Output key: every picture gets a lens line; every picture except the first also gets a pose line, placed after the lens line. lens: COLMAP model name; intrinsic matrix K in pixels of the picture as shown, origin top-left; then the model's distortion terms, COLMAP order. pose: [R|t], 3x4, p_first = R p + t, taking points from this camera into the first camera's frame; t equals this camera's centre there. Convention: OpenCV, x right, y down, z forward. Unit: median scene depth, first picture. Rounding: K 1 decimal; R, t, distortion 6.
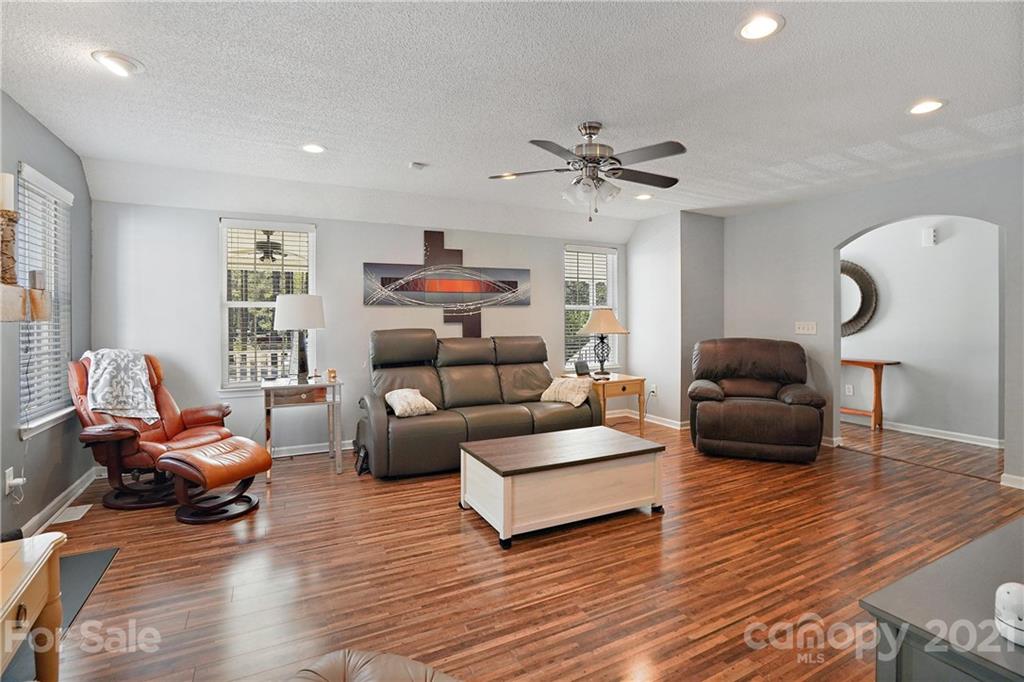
lens RADIAL K [[480.2, 0, 520.4], [0, 480.2, 321.6], [0, 0, 1]] dist [-0.038941, 0.000018]
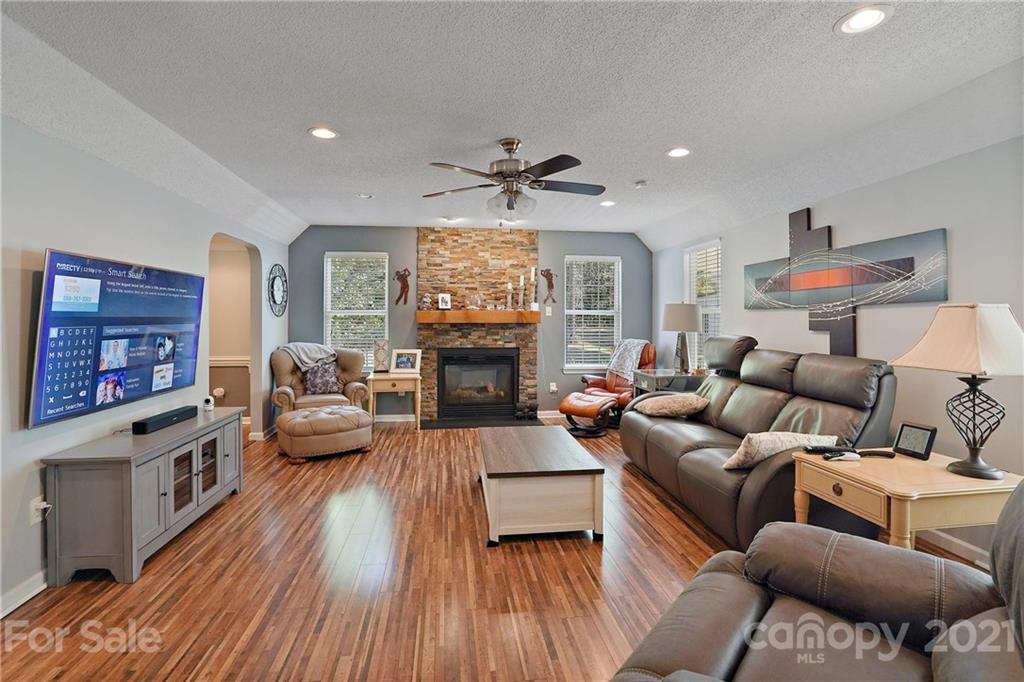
lens RADIAL K [[480.2, 0, 509.3], [0, 480.2, 313.7], [0, 0, 1]] dist [-0.038941, 0.000018]
pose [[-0.344462, -0.005778, -0.938783, 0.722993], [-0.003311, 0.999982, -0.004940, -0.019729], [0.938794, 0.001407, -0.344475, 0.867071]]
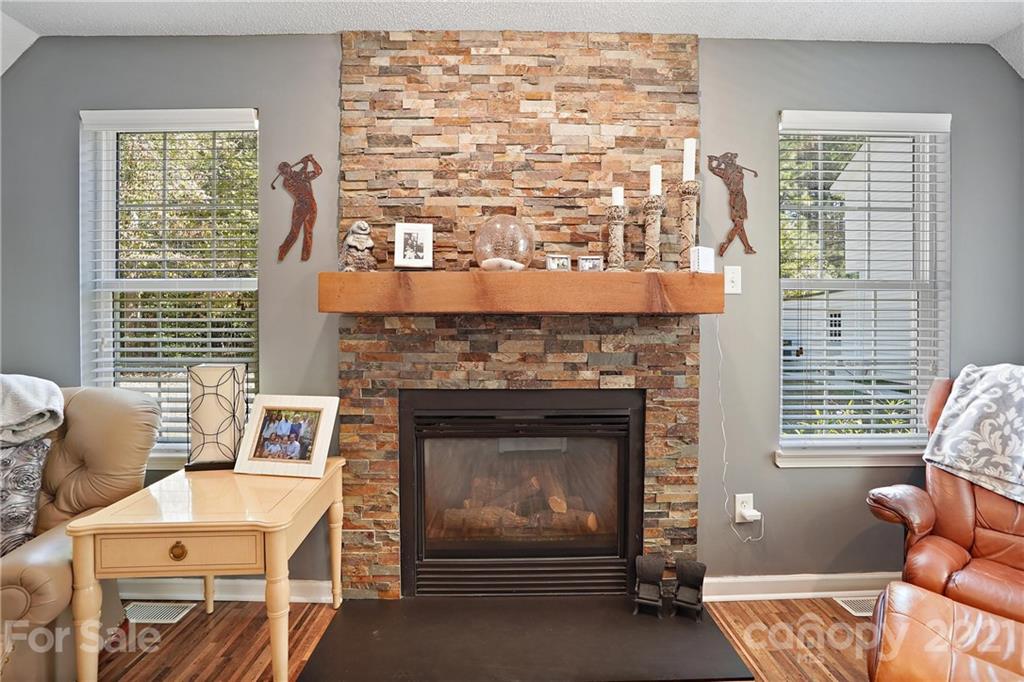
lens RADIAL K [[480.2, 0, 505.7], [0, 480.2, 320.9], [0, 0, 1]] dist [-0.038941, 0.000018]
pose [[-0.464446, -0.002102, -0.885599, -0.090242], [-0.000943, 0.999998, -0.001879, 0.006218], [0.885601, -0.000037, -0.464447, 0.524571]]
